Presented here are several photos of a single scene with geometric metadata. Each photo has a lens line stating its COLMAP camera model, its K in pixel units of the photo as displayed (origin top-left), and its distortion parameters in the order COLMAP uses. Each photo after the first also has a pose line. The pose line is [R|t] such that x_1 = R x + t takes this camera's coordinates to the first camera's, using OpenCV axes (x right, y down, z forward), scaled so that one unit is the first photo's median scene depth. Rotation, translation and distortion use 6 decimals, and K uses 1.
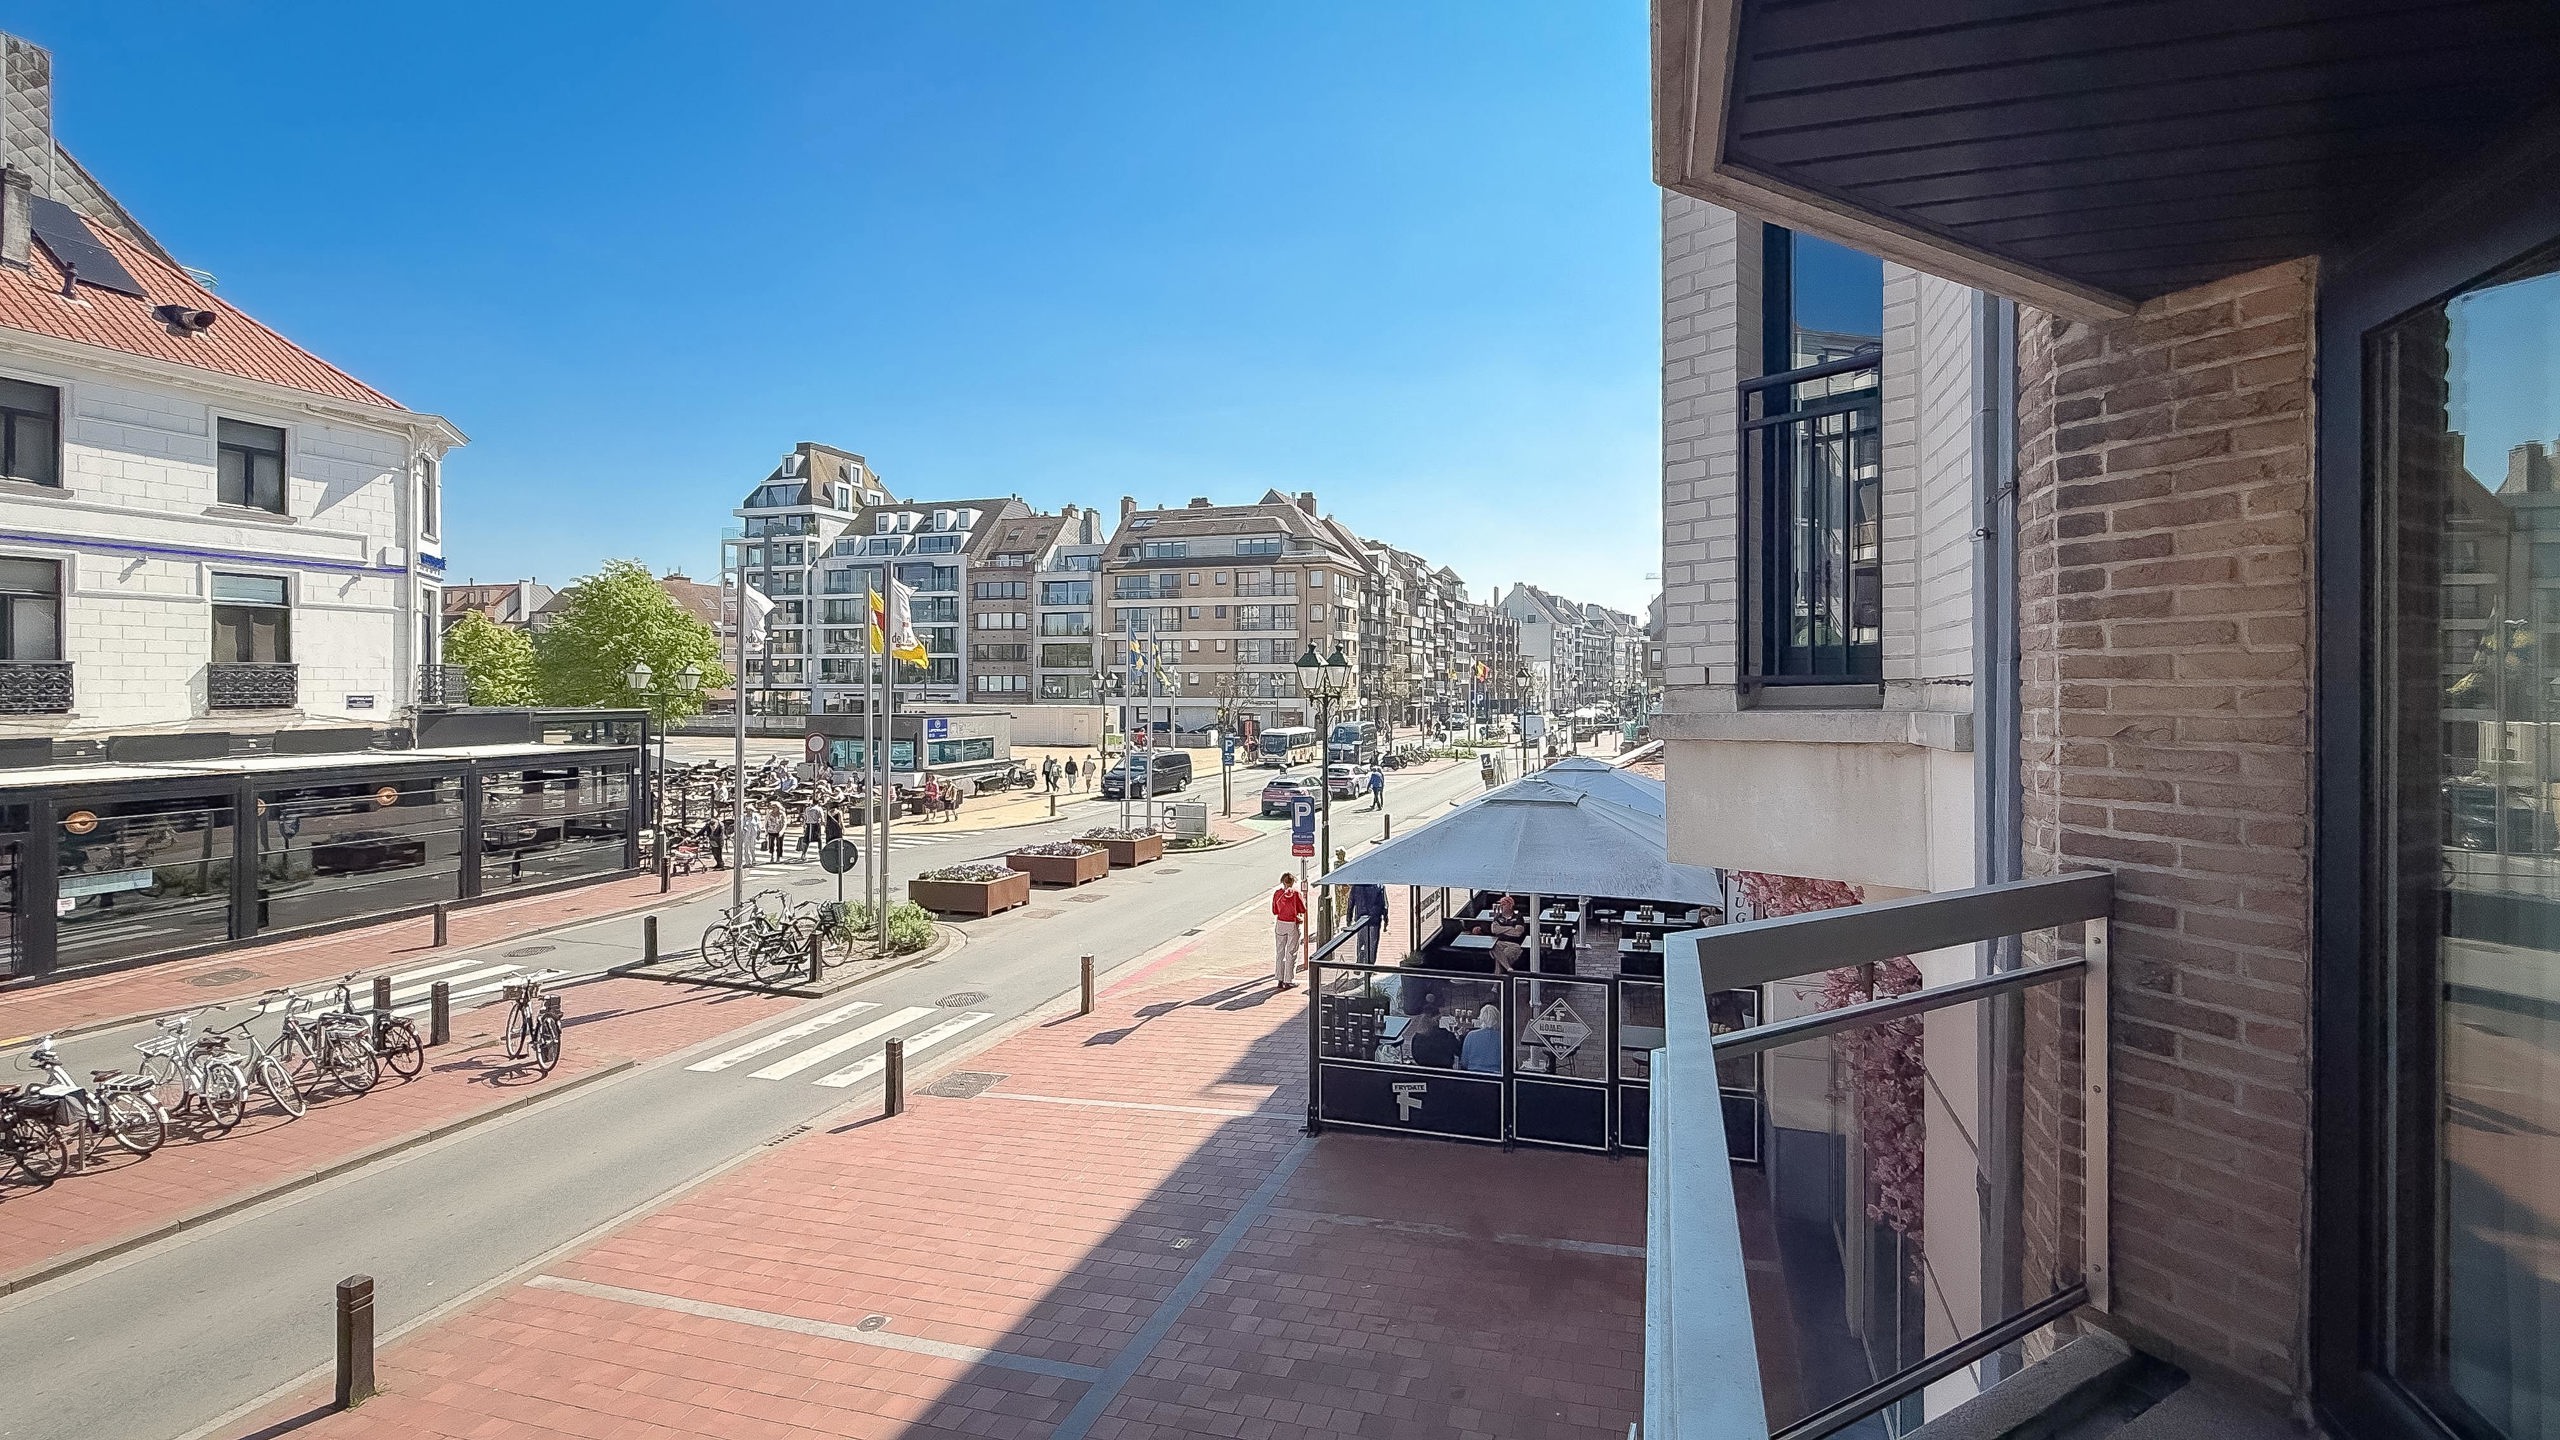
lens RADIAL K [[1059.3, 0, 1384.4], [0, 1059.3, 682.6], [0, 0, 1]] dist [0.001296, -0.000786]
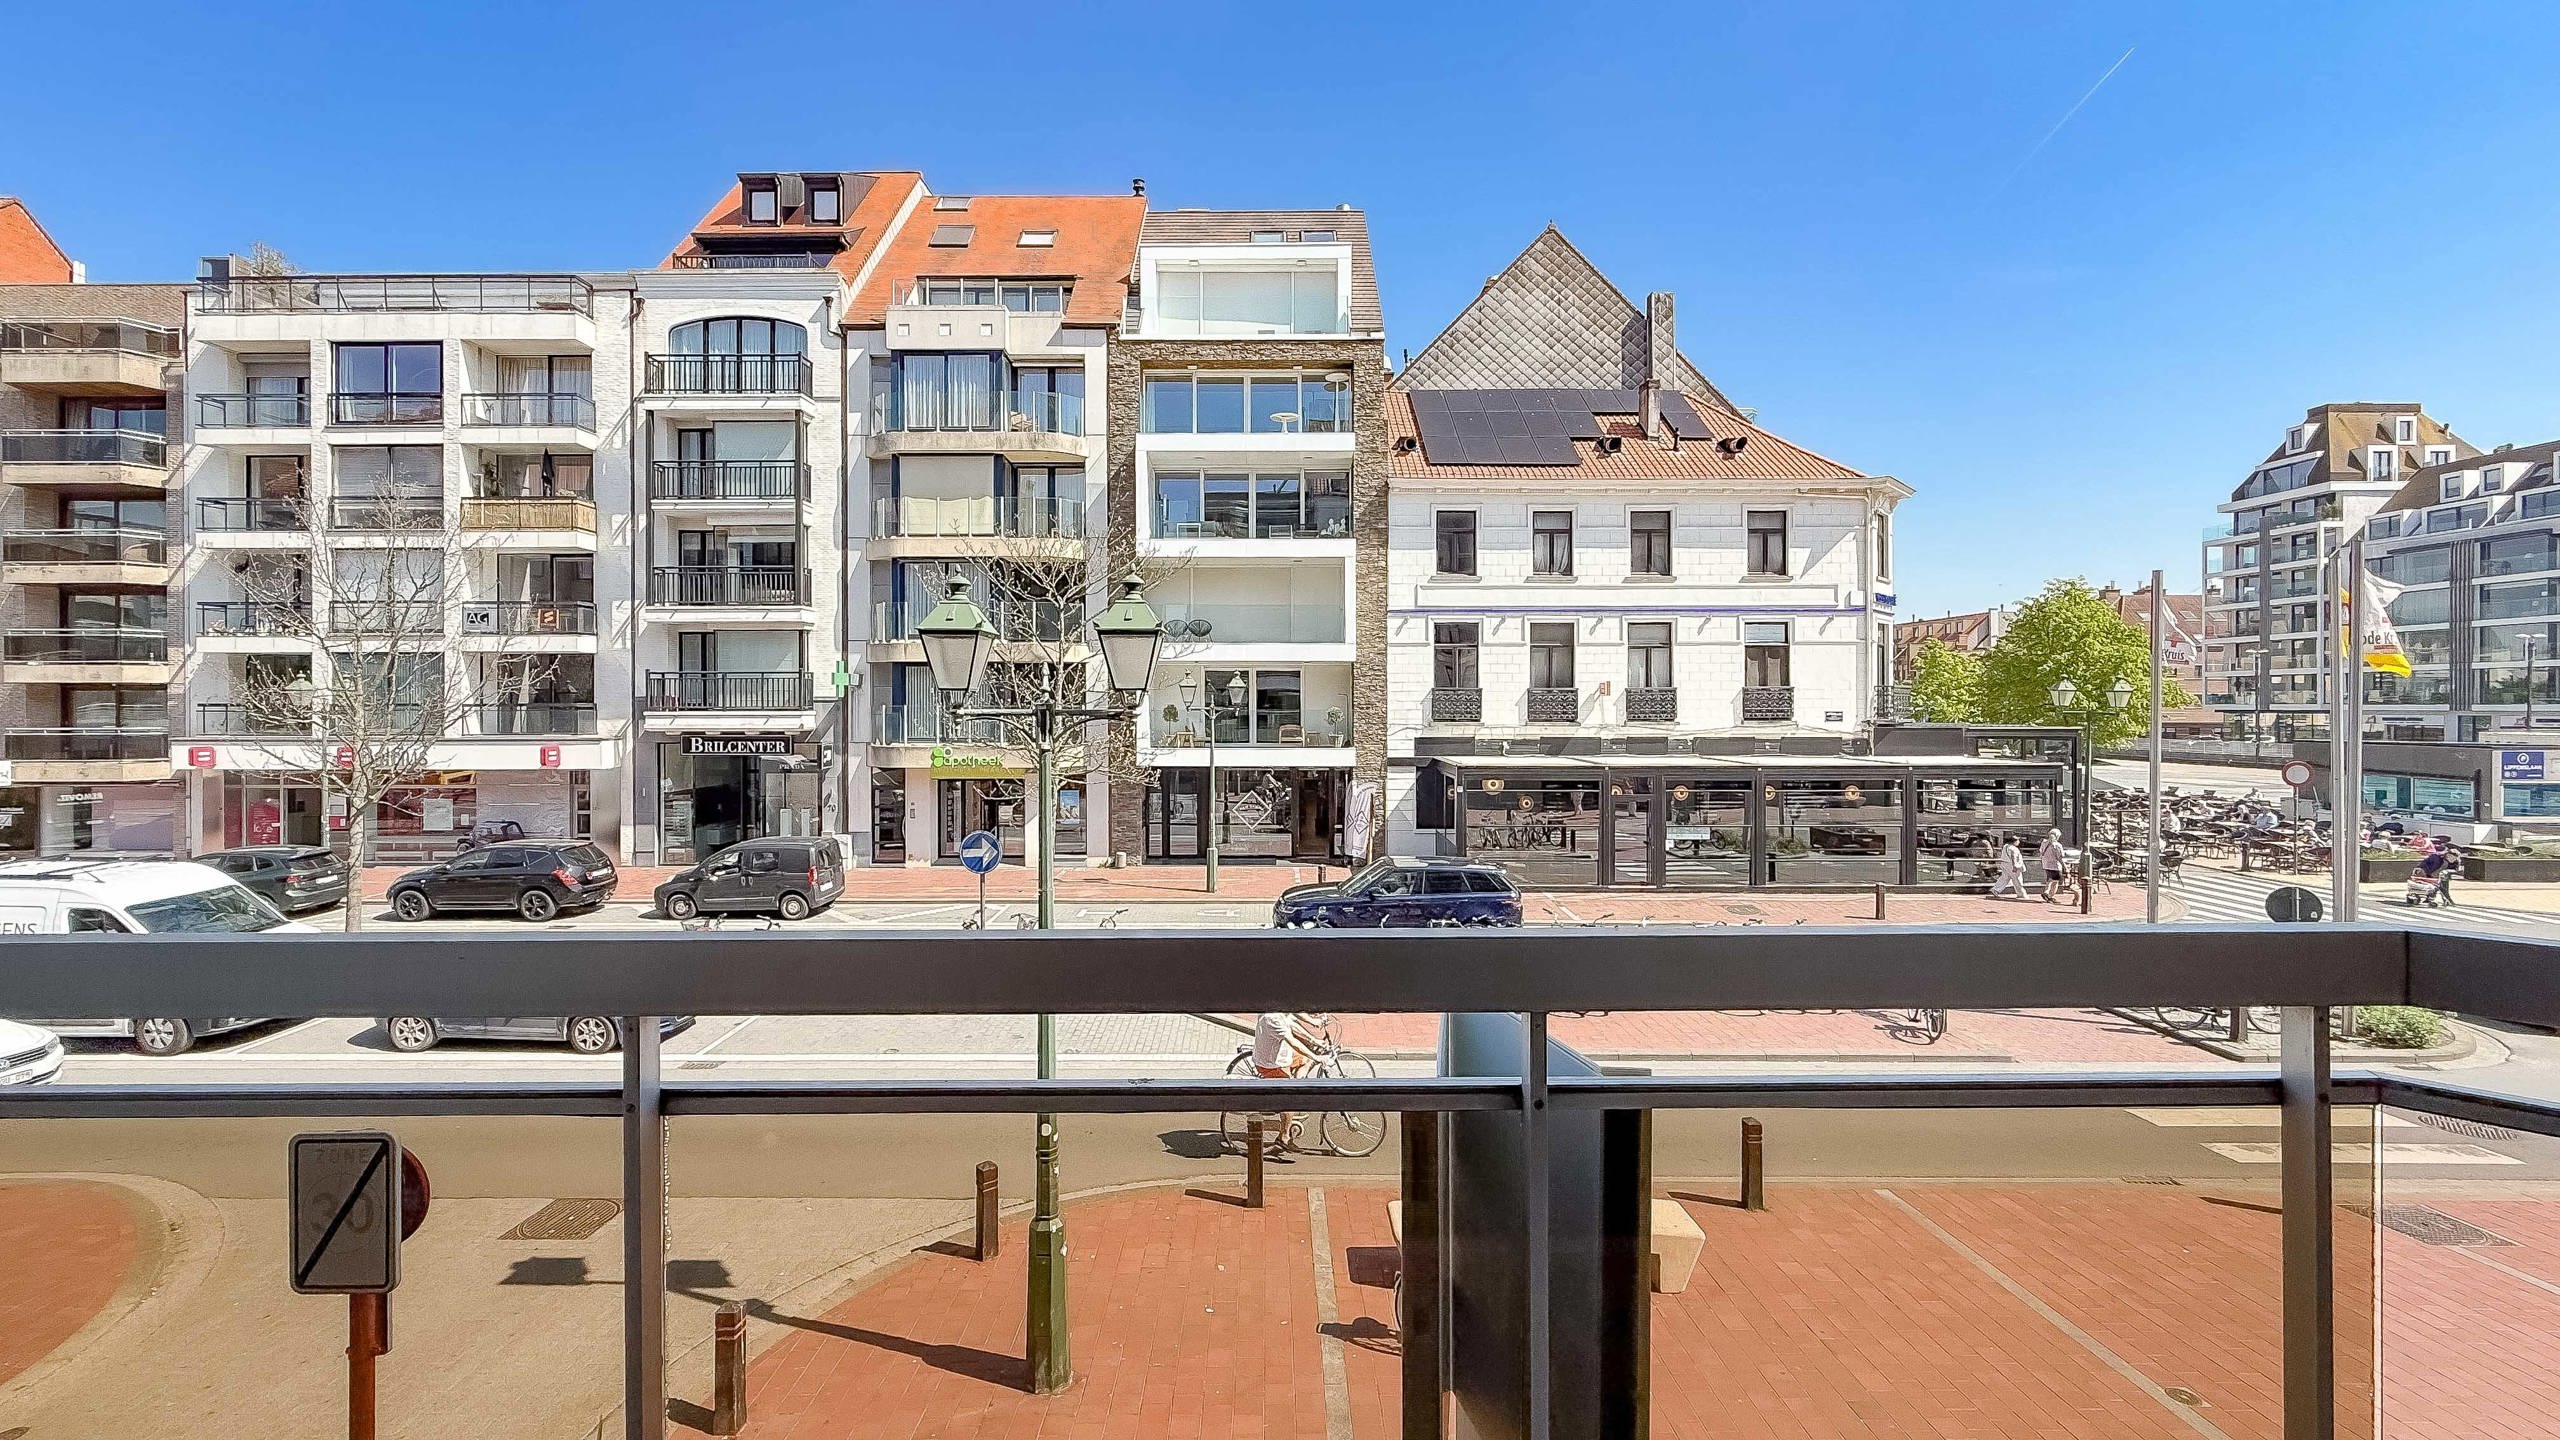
lens RADIAL K [[1059.3, 0, 1259.5], [0, 1059.3, 711.9], [0, 0, 1]] dist [0.001296, -0.000786]
pose [[0.271641, 0.003266, -0.962393, 0.058596], [0.002725, 0.999988, 0.004163, 0.005504], [0.962395, -0.003753, 0.271629, -0.000156]]
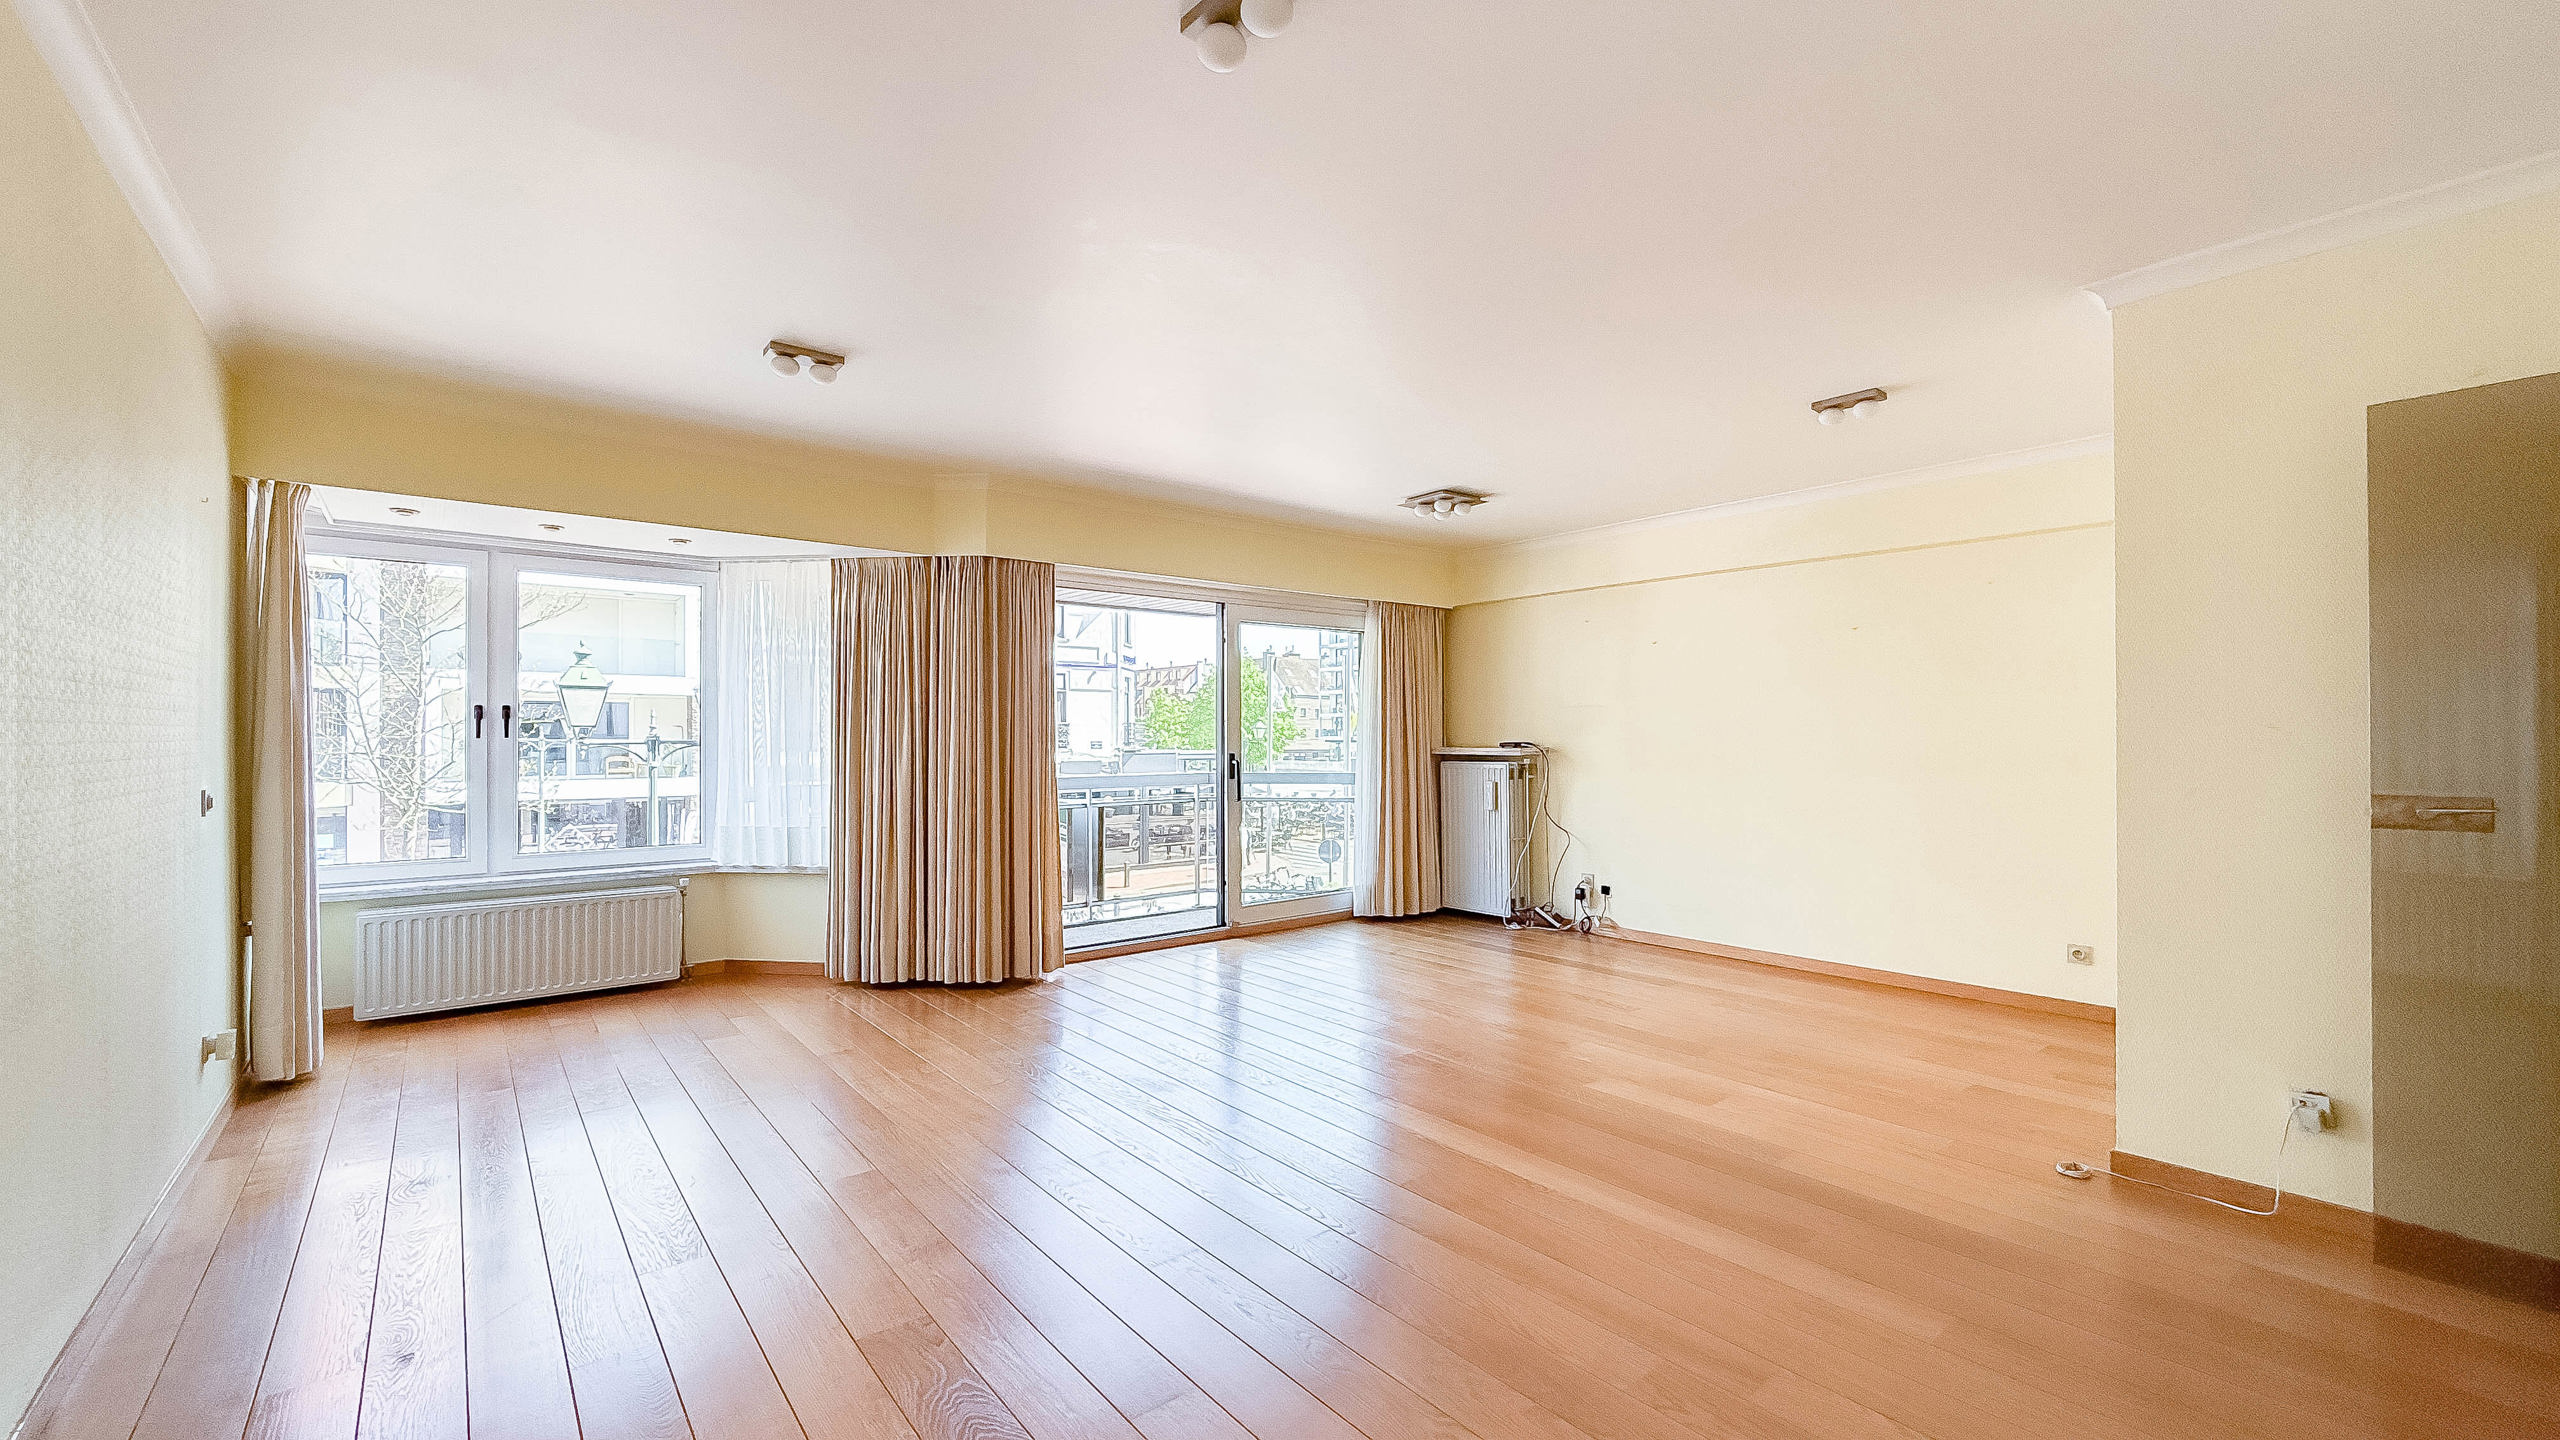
lens RADIAL K [[1059.3, 0, 1264.9], [0, 1059.3, 725.6], [0, 0, 1]] dist [0.001296, -0.000786]
pose [[0.806573, -0.007428, -0.591087, 0.235727], [0.001568, 0.999944, -0.010426, 0.004661], [0.591132, 0.007482, 0.806540, -0.191867]]
